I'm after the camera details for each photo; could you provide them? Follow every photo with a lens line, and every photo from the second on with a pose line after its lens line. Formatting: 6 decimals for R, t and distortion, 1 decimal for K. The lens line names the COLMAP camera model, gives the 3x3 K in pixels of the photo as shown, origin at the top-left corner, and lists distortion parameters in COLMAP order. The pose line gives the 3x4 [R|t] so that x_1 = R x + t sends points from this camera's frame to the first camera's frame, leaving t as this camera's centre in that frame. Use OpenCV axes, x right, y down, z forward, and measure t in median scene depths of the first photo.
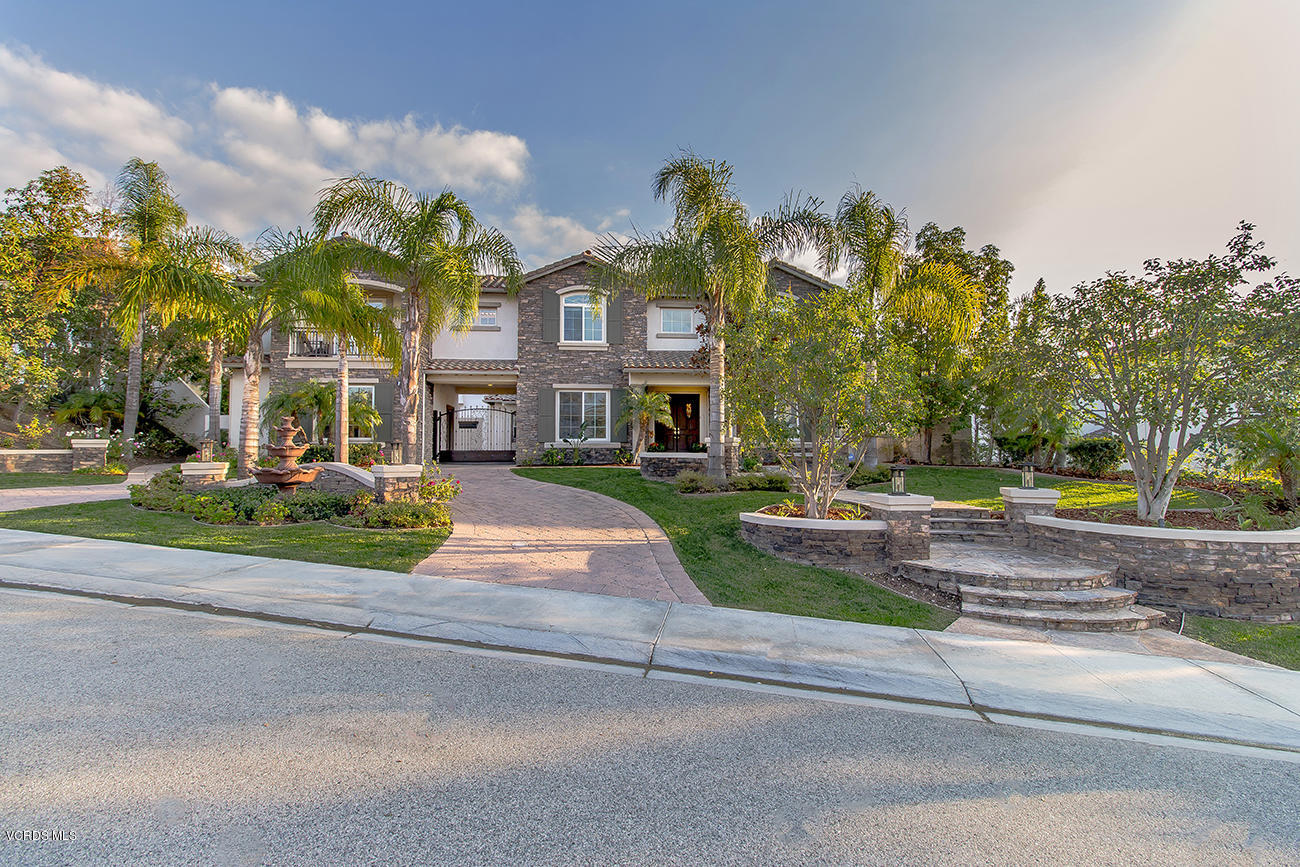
lens RADIAL K [[612.0, 0, 618.0], [0, 612.0, 417.9], [0, 0, 1]] dist [0.002397, -0.000107]
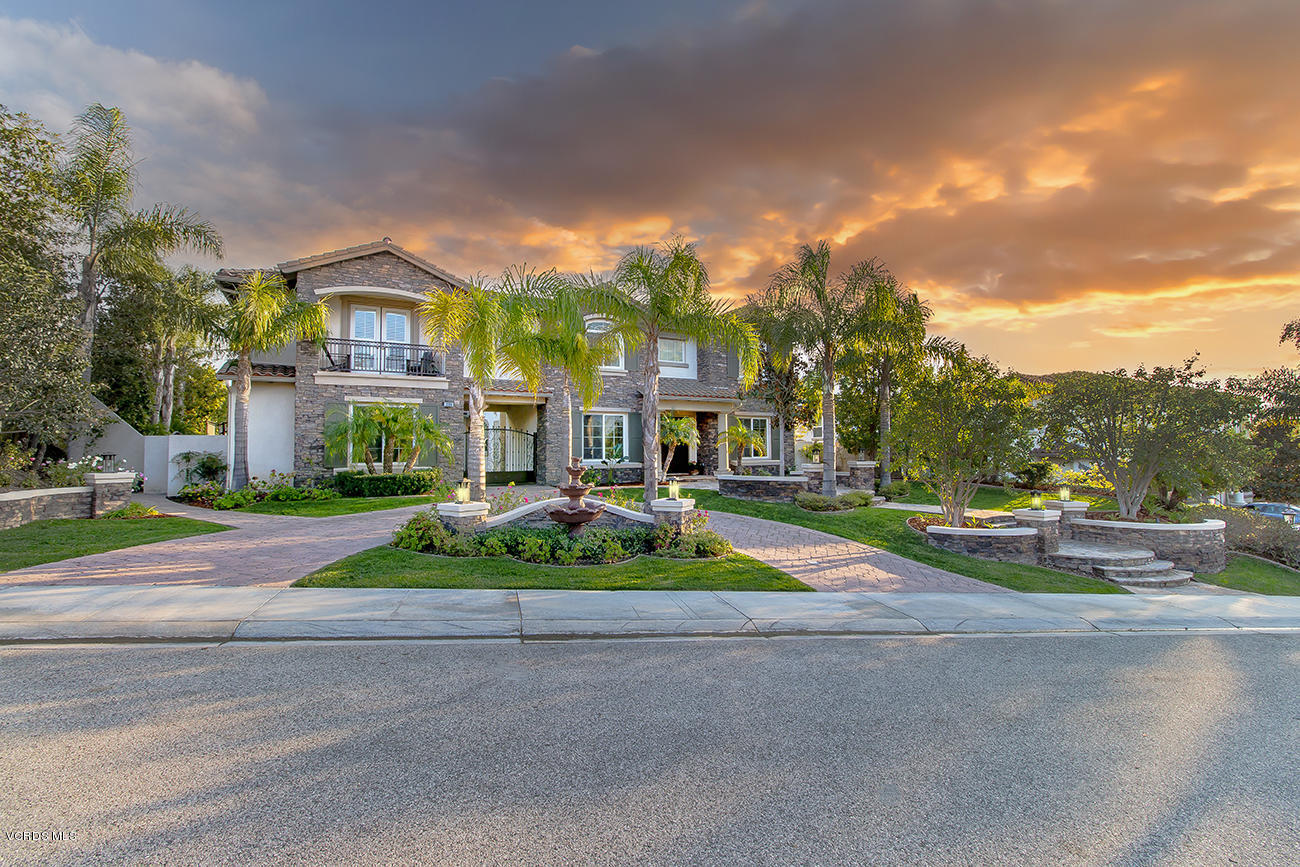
lens RADIAL K [[612.0, 0, 644.5], [0, 612.0, 439.1], [0, 0, 1]] dist [0.002397, -0.000107]
pose [[0.914546, 0.003341, 0.404467, -0.992630], [-0.015724, 0.999504, 0.027296, -0.071312], [-0.404175, -0.031323, 0.914145, 0.019318]]
